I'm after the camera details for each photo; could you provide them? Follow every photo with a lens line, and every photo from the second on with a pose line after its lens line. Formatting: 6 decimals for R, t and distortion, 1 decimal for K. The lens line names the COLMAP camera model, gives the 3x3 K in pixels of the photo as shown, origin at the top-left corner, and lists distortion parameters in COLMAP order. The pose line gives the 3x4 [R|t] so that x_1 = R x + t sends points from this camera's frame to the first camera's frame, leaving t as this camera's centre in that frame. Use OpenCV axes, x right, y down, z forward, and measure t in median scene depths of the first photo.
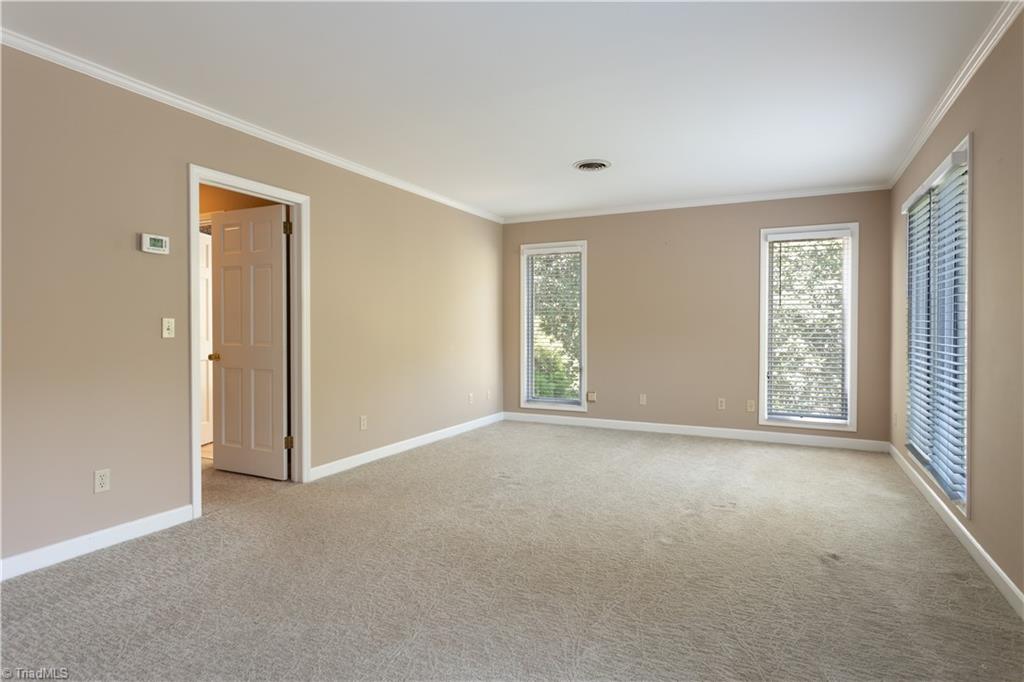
lens RADIAL K [[562.7, 0, 512.2], [0, 562.7, 330.6], [0, 0, 1]] dist [-0.000277, 0.001887]
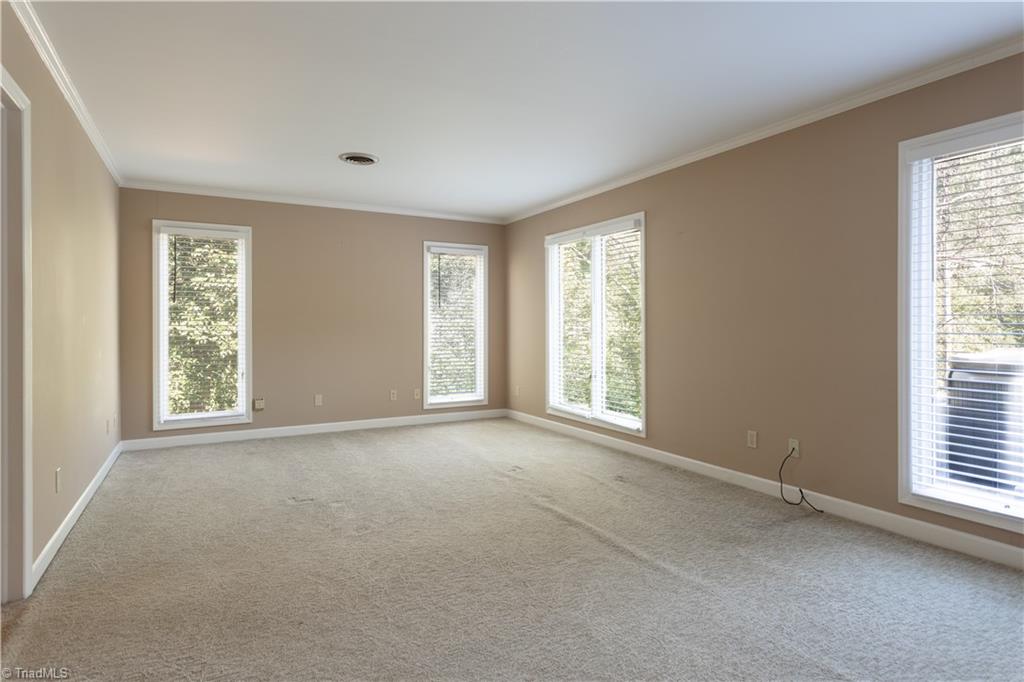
lens RADIAL K [[562.7, 0, 512.2], [0, 562.7, 330.6], [0, 0, 1]] dist [-0.000277, 0.001887]
pose [[0.560980, -0.009107, 0.827779, -0.554716], [0.007095, 0.999956, 0.006193, -0.002289], [-0.827799, 0.002398, 0.561020, 0.259274]]
